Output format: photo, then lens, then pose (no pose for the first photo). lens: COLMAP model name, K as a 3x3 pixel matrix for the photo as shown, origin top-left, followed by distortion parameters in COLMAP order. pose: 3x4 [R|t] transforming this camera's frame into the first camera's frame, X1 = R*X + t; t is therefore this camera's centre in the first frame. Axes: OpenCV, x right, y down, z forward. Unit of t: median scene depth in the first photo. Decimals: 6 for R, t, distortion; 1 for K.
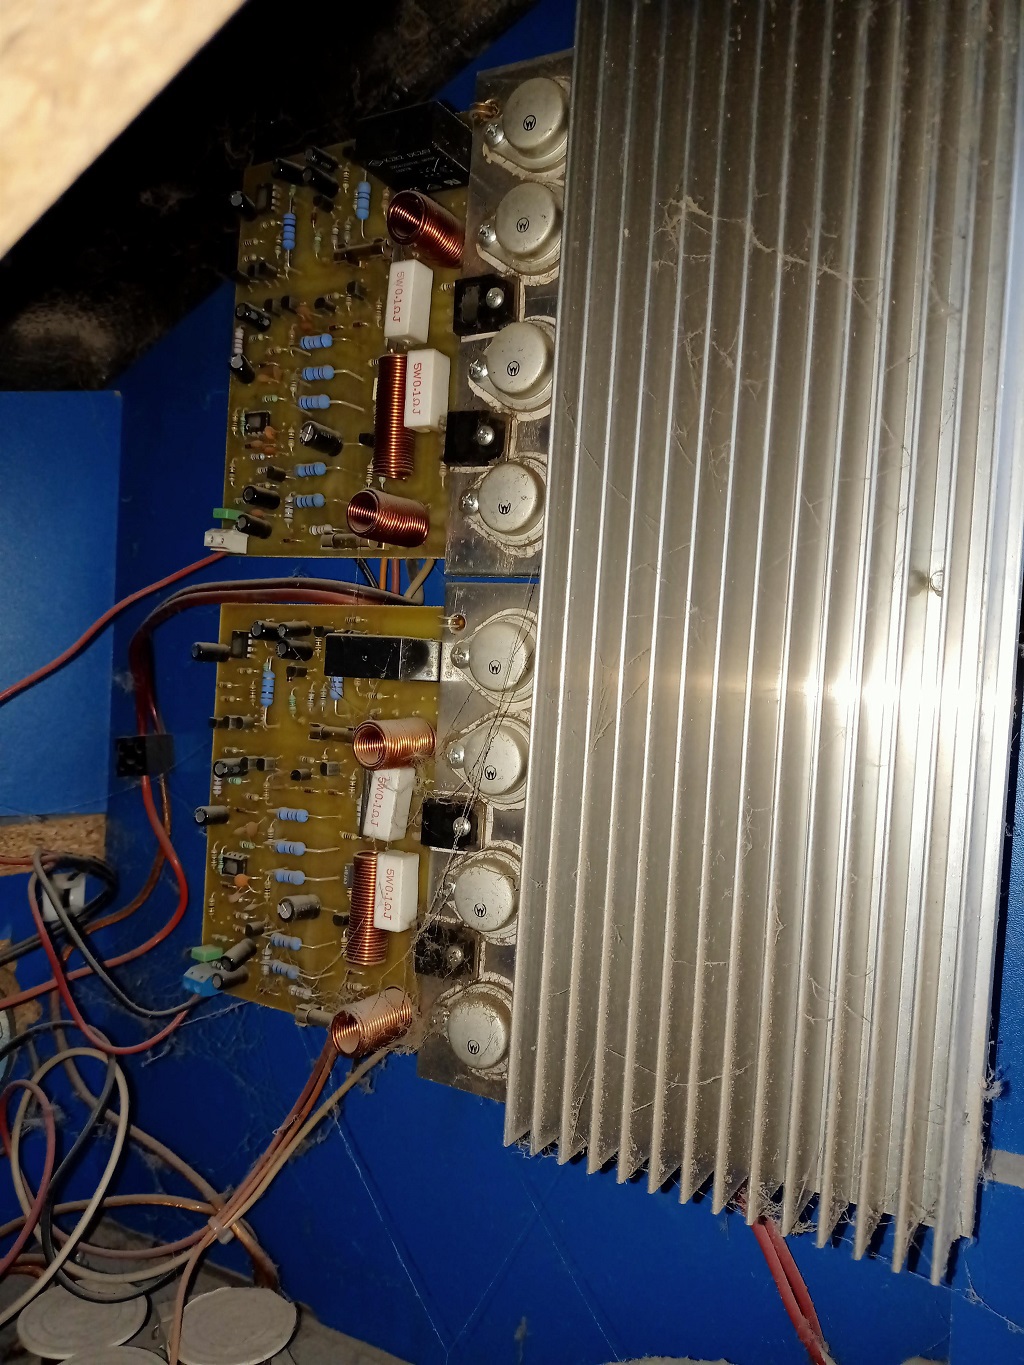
lens RADIAL K [[1079.7, 0, 512.0], [0, 1079.7, 682.5], [0, 0, 1]] dist [0.081107, -0.198220]
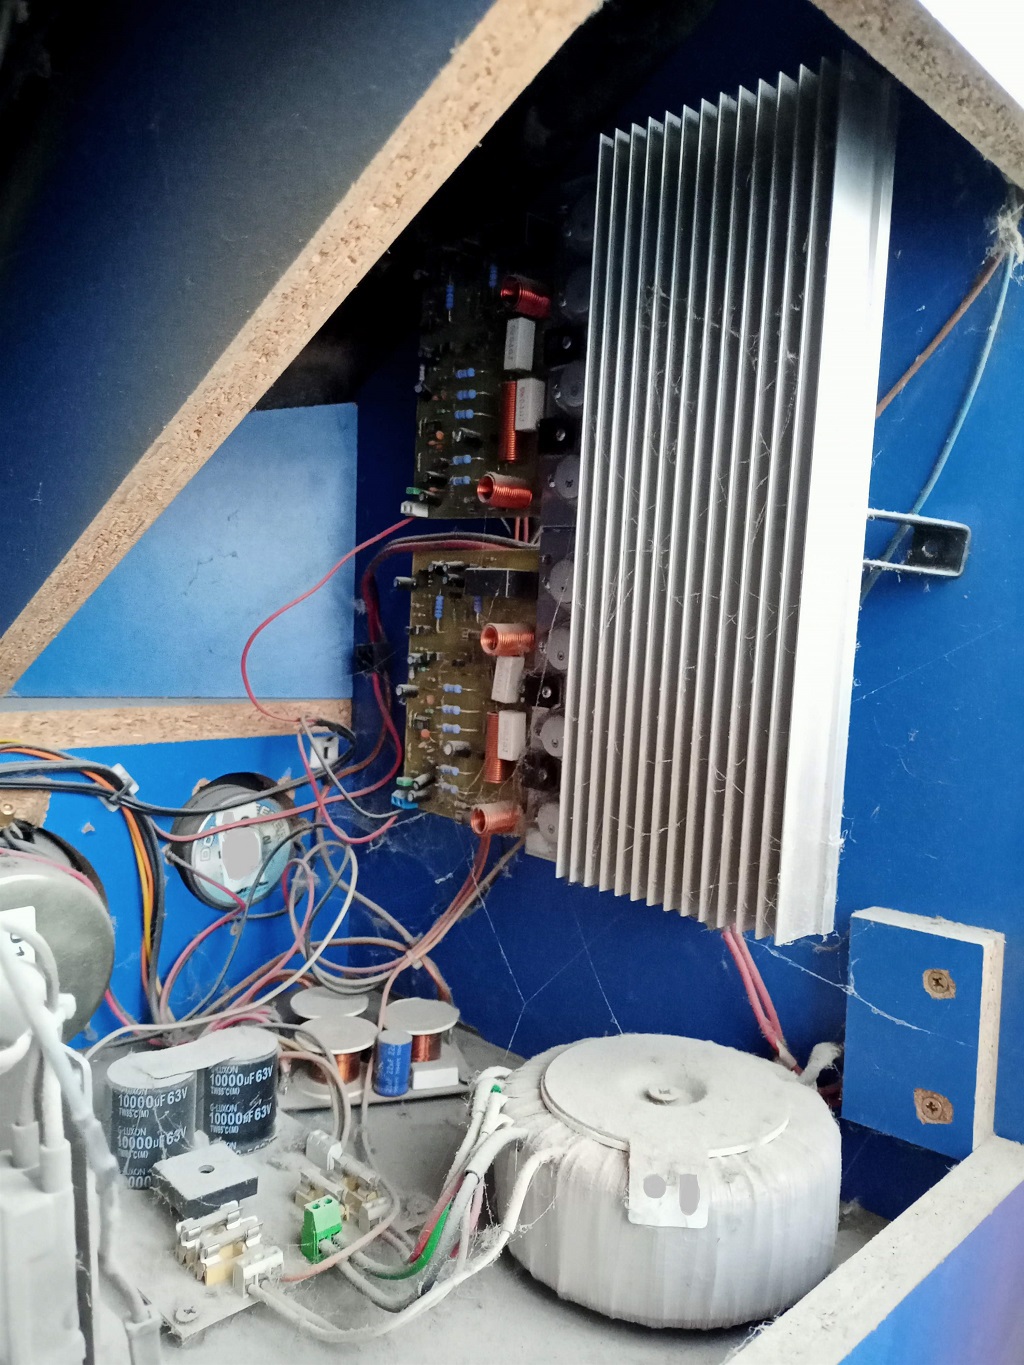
lens RADIAL K [[1043.1, 0, 512.0], [0, 1043.1, 682.5], [0, 0, 1]] dist [0.063909, -0.100354]
pose [[0.968719, 0.005243, -0.248106, 0.233162], [0.007849, 0.998629, 0.051752, 0.035786], [0.248037, -0.052080, 0.967349, -0.385980]]
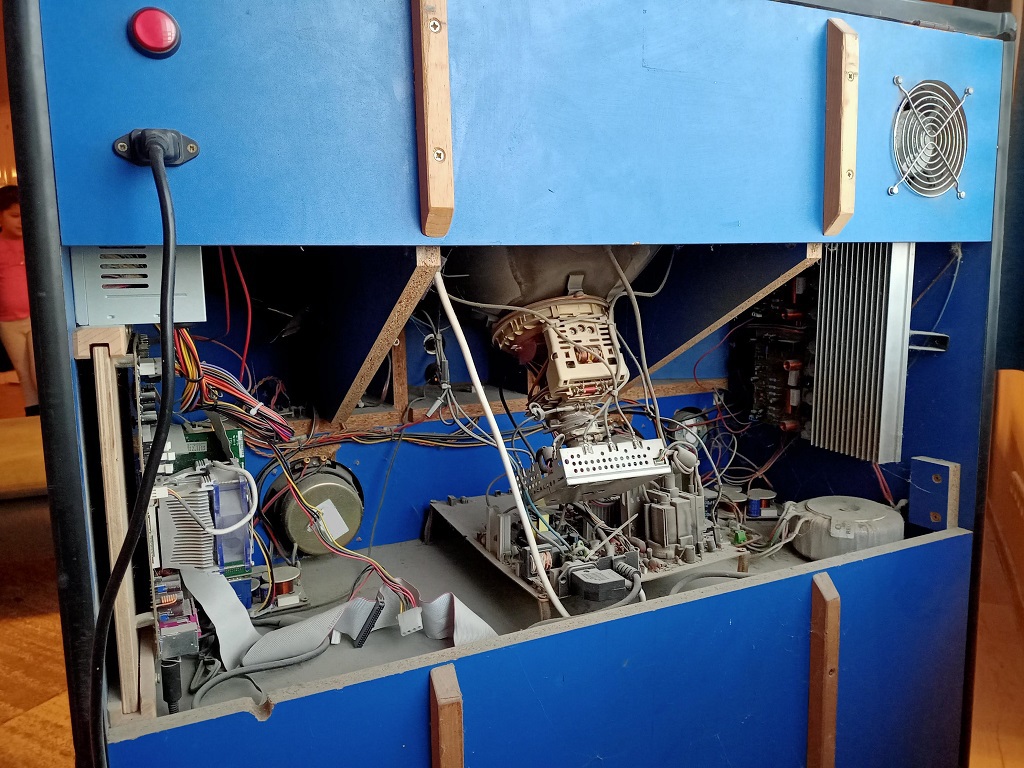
lens RADIAL K [[782.5, 0, 511.4], [0, 782.5, 372.4], [0, 0, 1]] dist [0.063909, -0.100354]
pose [[0.825997, 0.013073, -0.563522, 0.674485], [0.058265, 0.992396, 0.108426, -0.295176], [0.560655, -0.122393, 0.818954, -2.056024]]
